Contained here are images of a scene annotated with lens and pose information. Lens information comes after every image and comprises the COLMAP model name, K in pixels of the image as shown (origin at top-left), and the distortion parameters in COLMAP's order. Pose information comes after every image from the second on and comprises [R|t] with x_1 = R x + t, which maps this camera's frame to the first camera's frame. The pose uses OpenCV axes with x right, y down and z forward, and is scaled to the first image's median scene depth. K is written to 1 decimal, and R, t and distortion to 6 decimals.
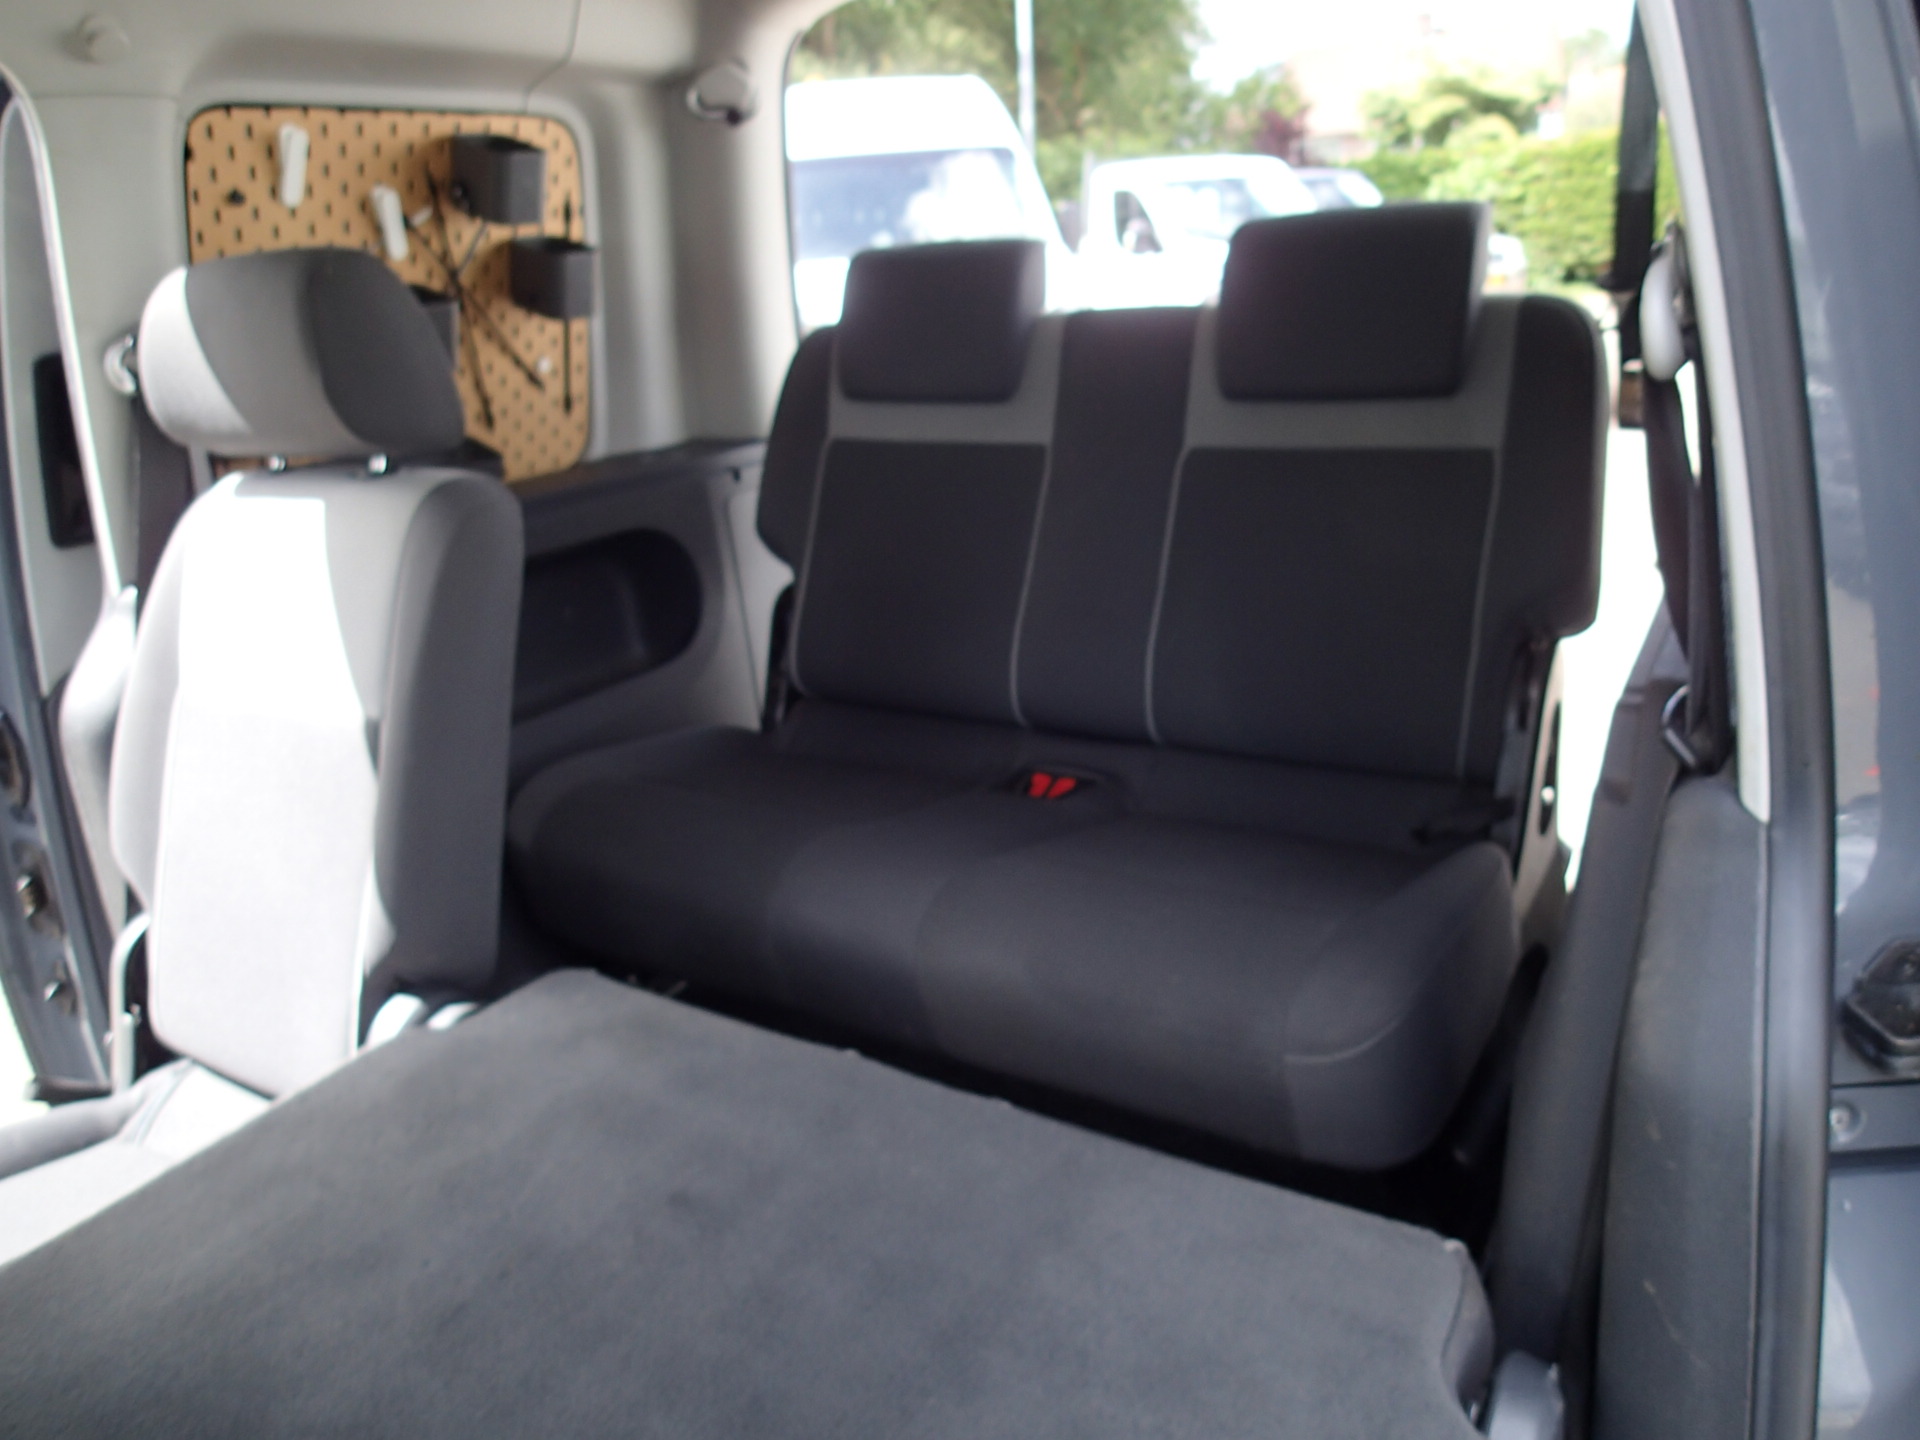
lens RADIAL K [[1442.7, 0, 962.3], [0, 1442.7, 715.5], [0, 0, 1]] dist [0.000195, 0.001996]
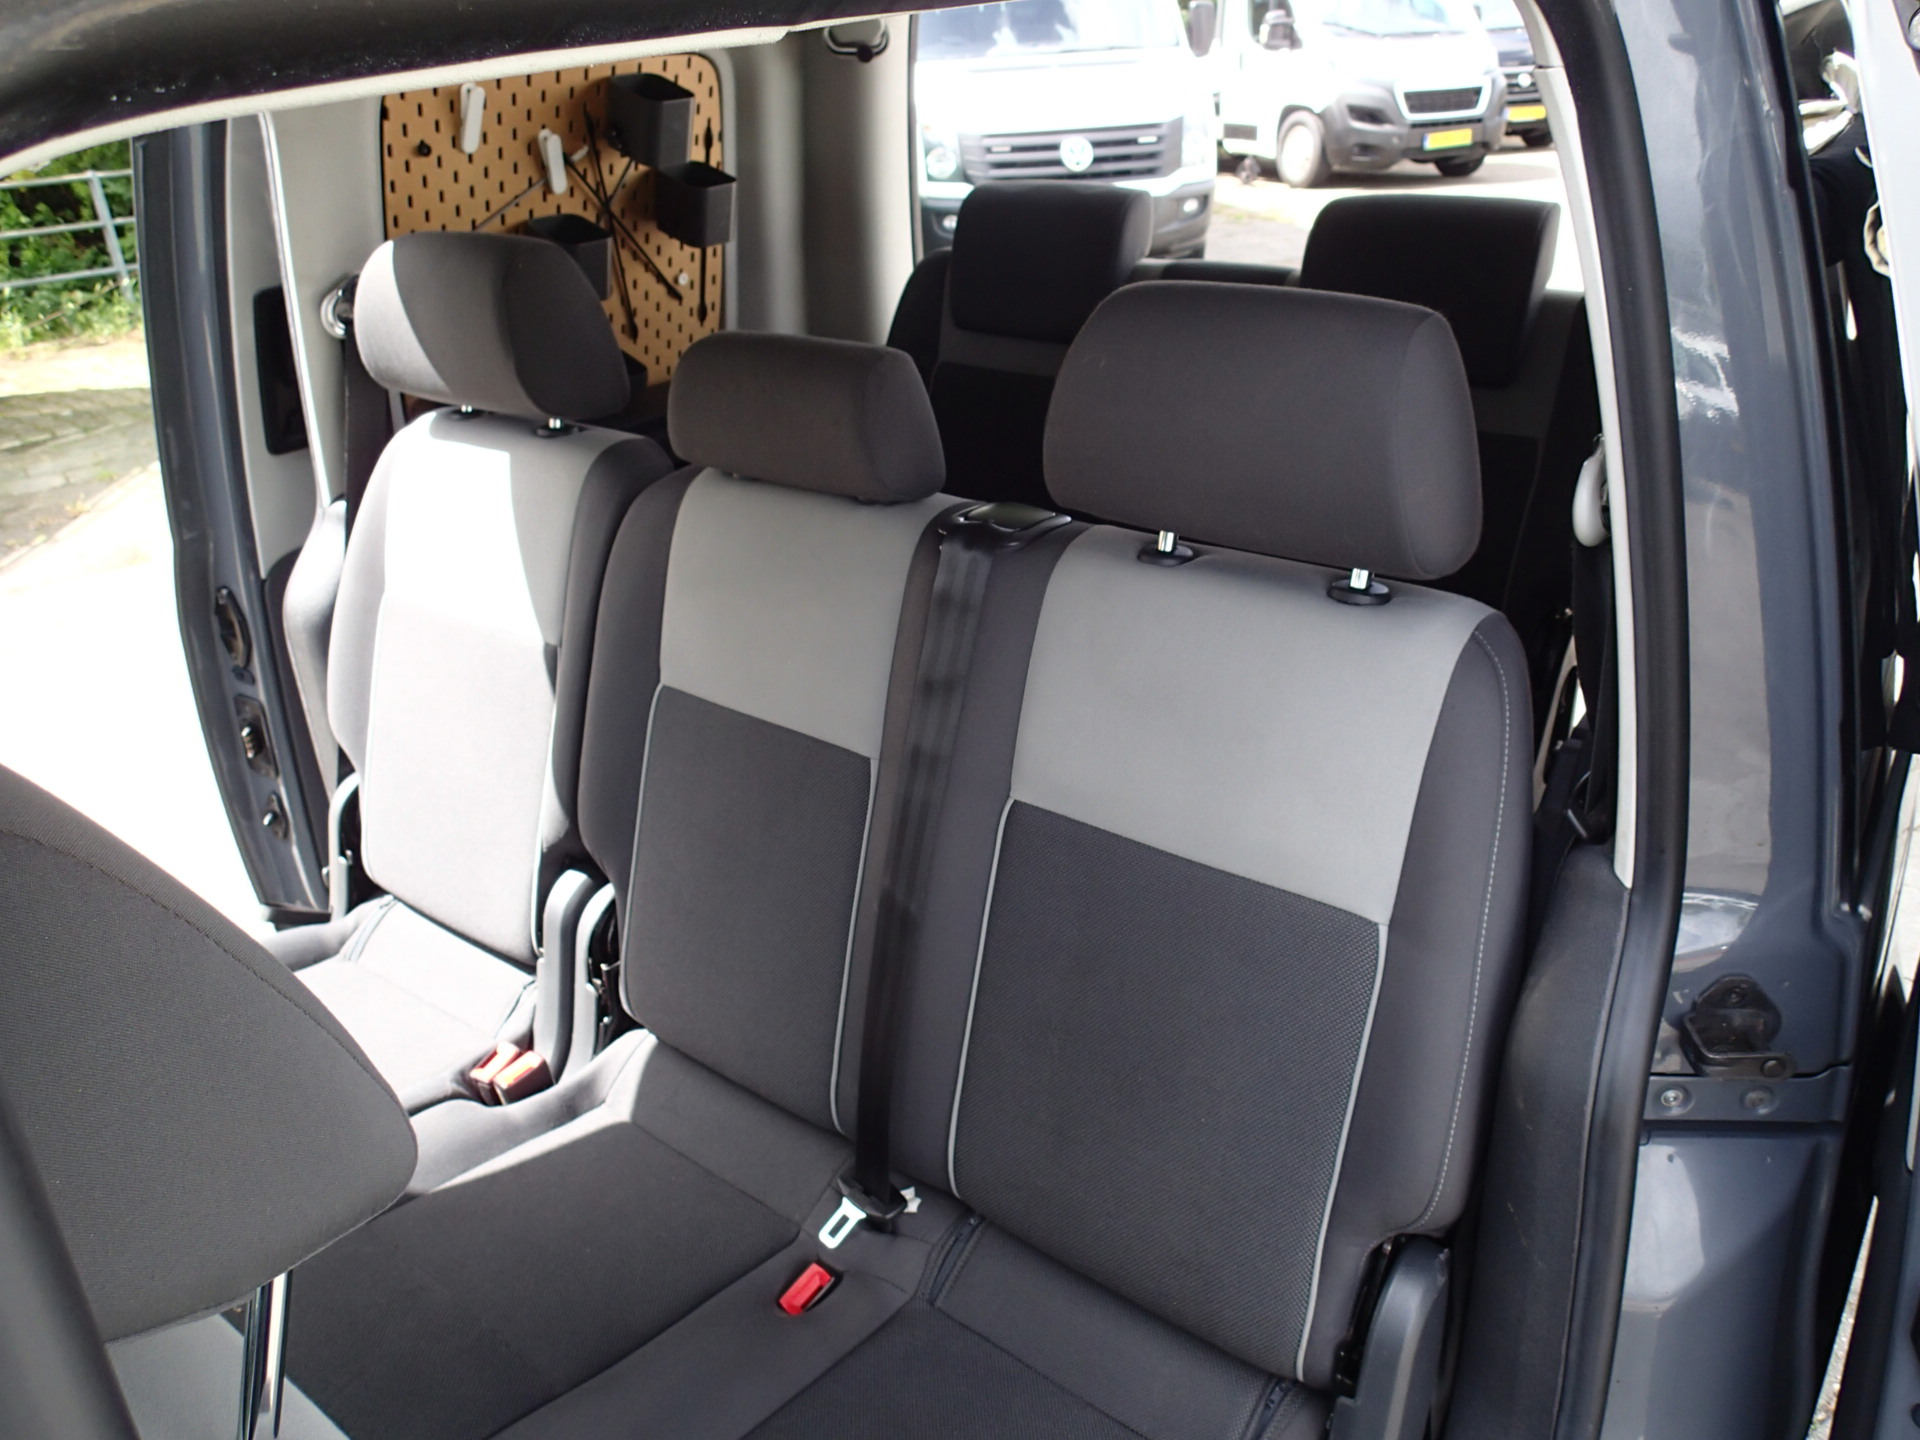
lens RADIAL K [[1442.7, 0, 956.6], [0, 1442.7, 722.8], [0, 0, 1]] dist [0.000195, 0.001996]
pose [[0.996257, 0.059092, -0.063092, 0.006610], [-0.049361, 0.988056, 0.145978, -0.098330], [0.070964, -0.142317, 0.987274, -0.135515]]
